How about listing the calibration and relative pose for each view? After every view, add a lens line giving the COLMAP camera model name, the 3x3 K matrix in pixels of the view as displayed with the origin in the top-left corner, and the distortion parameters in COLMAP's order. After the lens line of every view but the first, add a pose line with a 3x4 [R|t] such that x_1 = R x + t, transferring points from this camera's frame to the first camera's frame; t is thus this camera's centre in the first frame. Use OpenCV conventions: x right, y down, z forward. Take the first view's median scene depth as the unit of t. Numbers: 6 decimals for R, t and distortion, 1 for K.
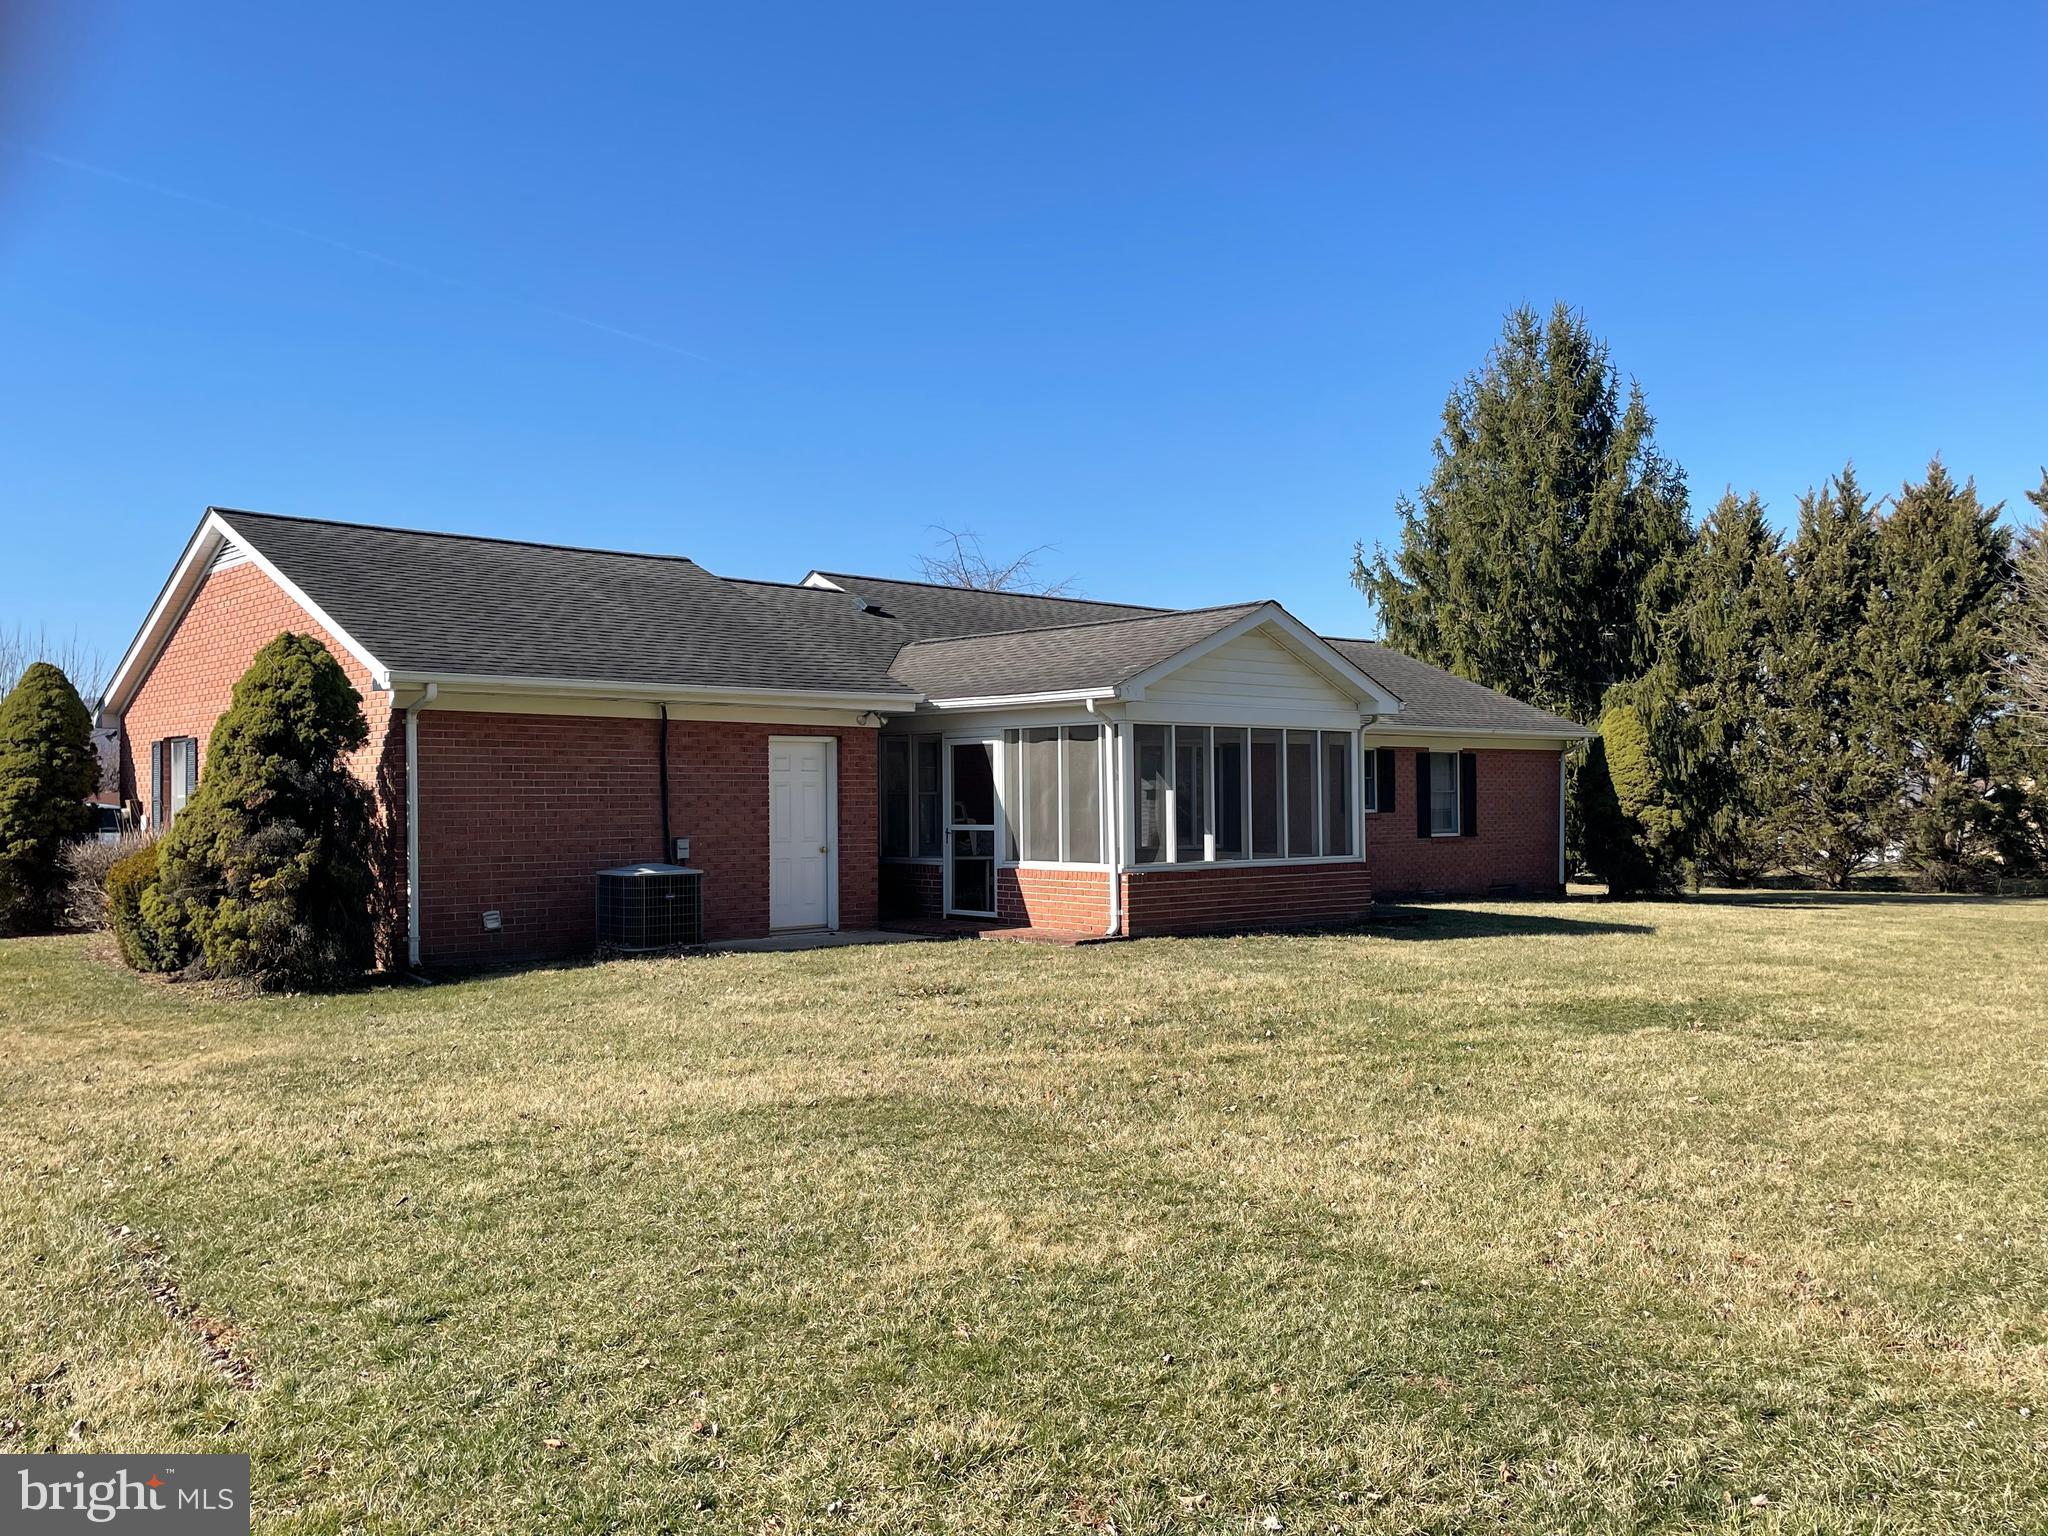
lens RADIAL K [[1678.5, 0, 1012.7], [0, 1678.5, 776.1], [0, 0, 1]] dist [0.083698, -0.069557]
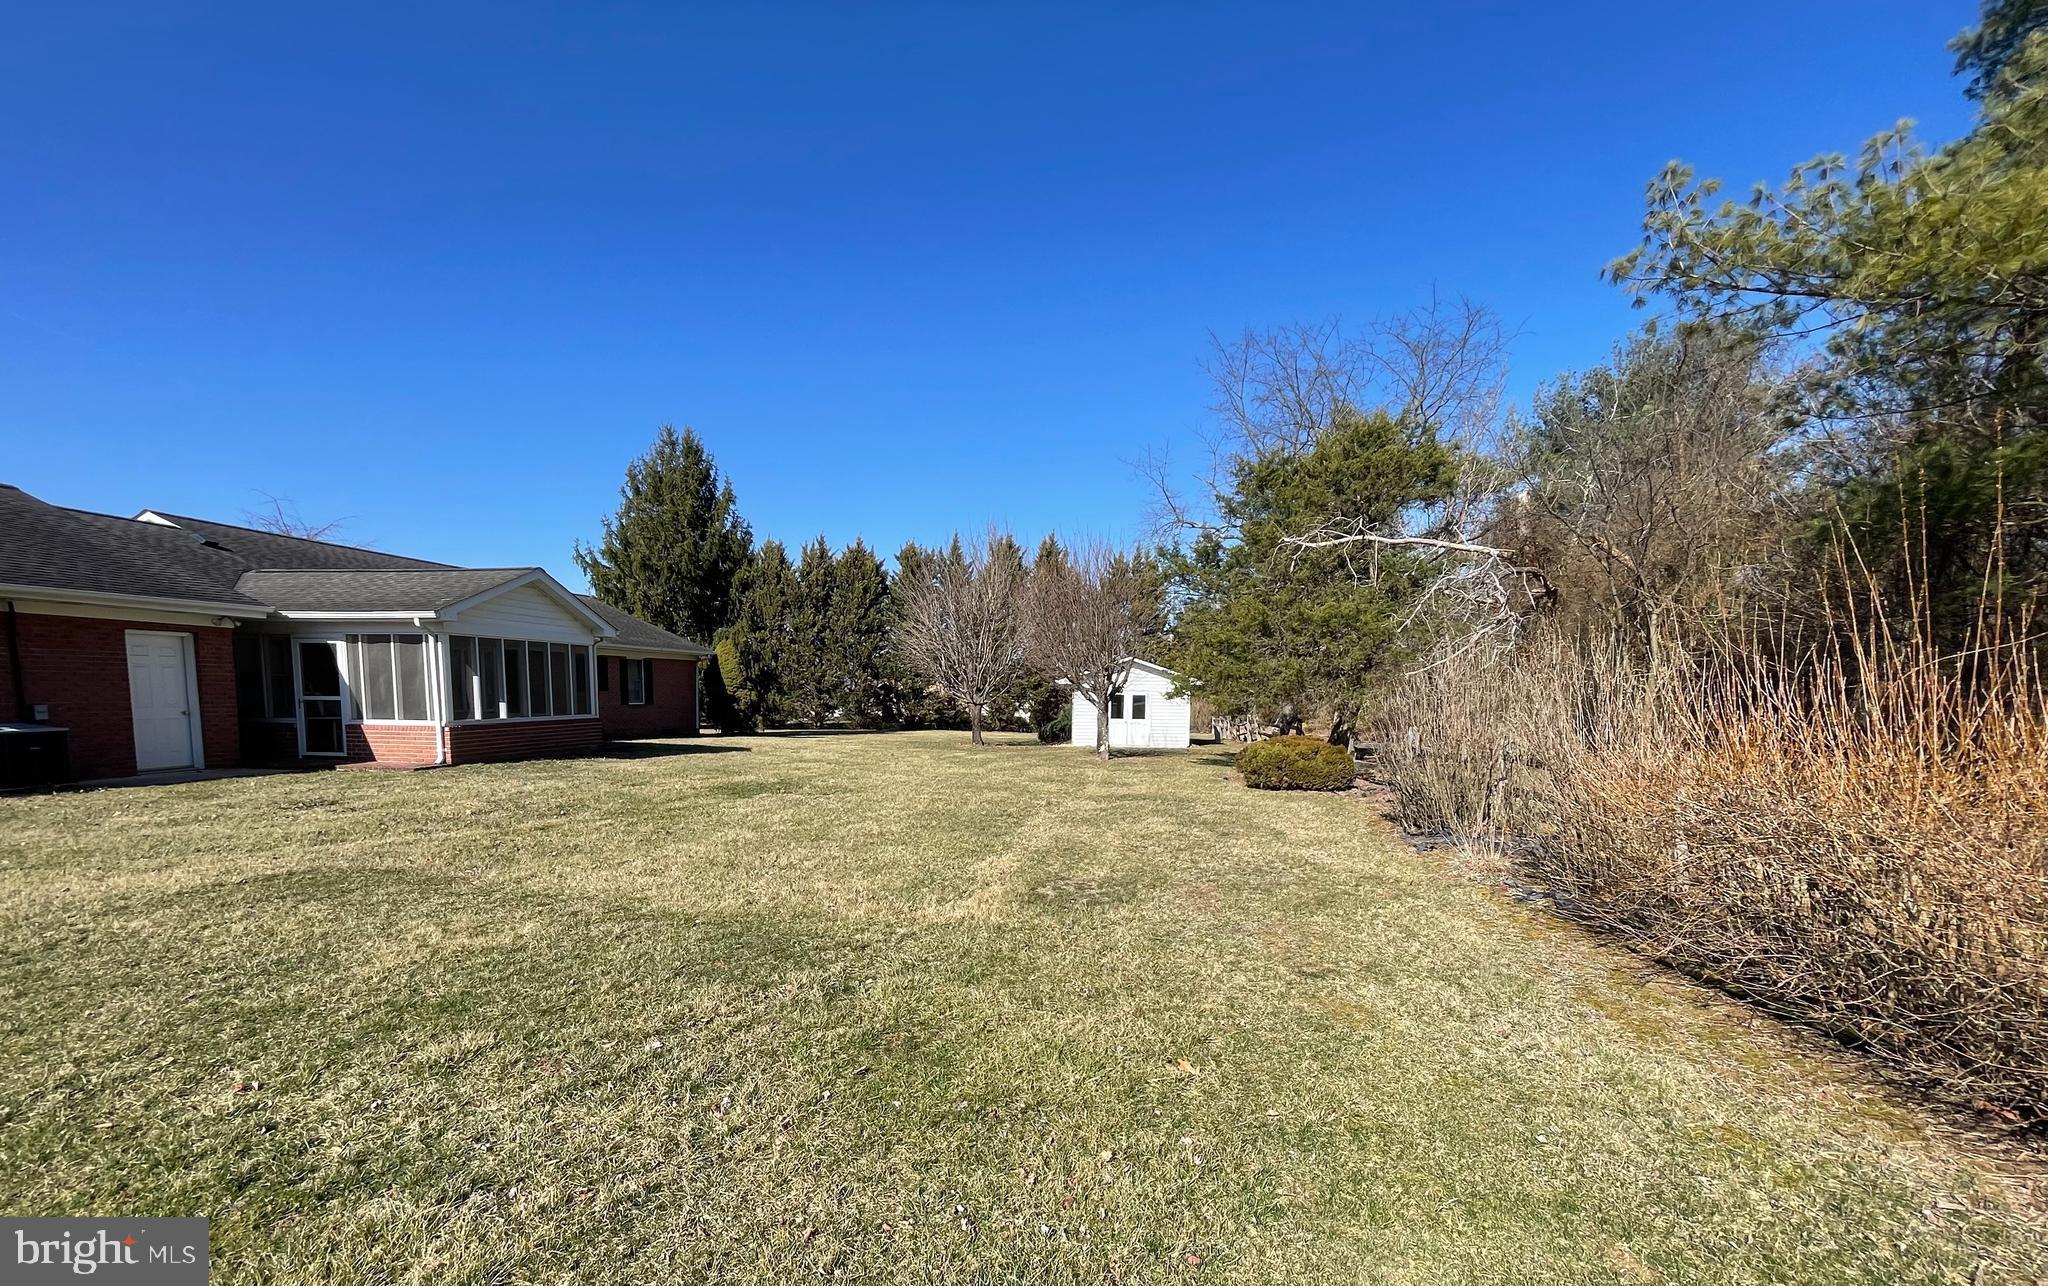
lens RADIAL K [[843.7, 0, 1025.4], [0, 843.7, 758.2], [0, 0, 1]] dist [-0.002401, -0.000139]
pose [[0.765048, -0.039821, 0.642741, -0.030518], [-0.023135, 0.995742, 0.089228, 0.002275], [-0.643558, -0.083133, 0.760869, 0.001530]]
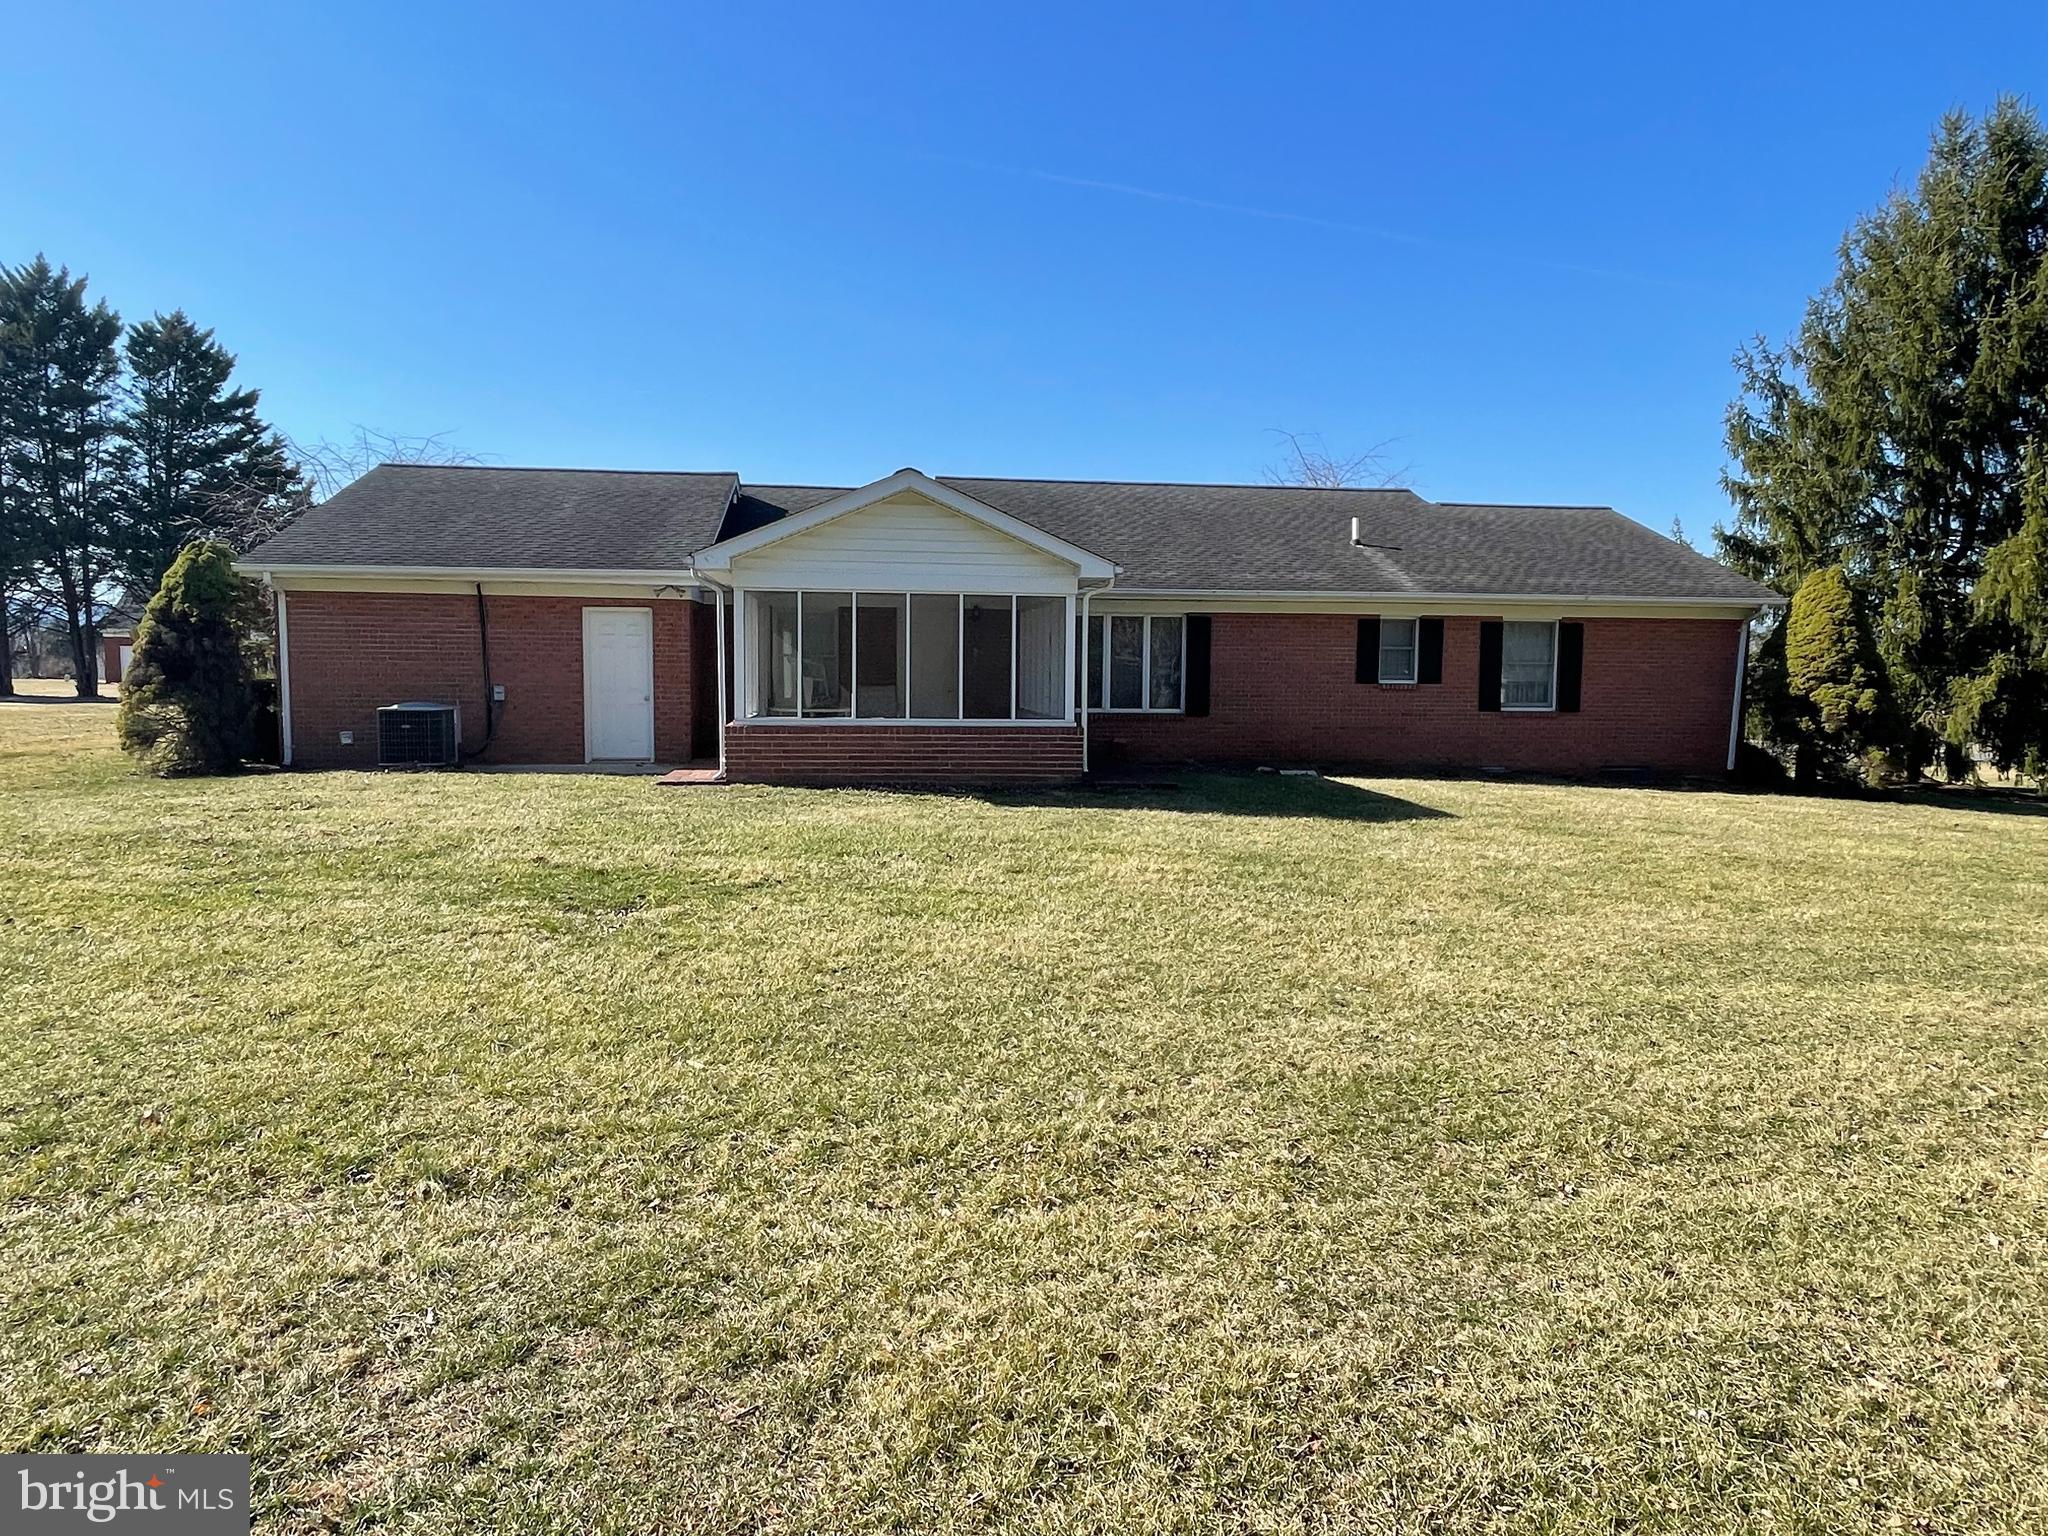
lens RADIAL K [[1231.2, 0, 1026.6], [0, 1231.2, 766.6], [0, 0, 1]] dist [0.000837, -0.003830]
pose [[0.814199, 0.061460, -0.577324, 0.706231], [-0.007651, 0.995431, 0.095181, 0.005300], [0.580535, -0.073079, 0.810949, 0.450045]]
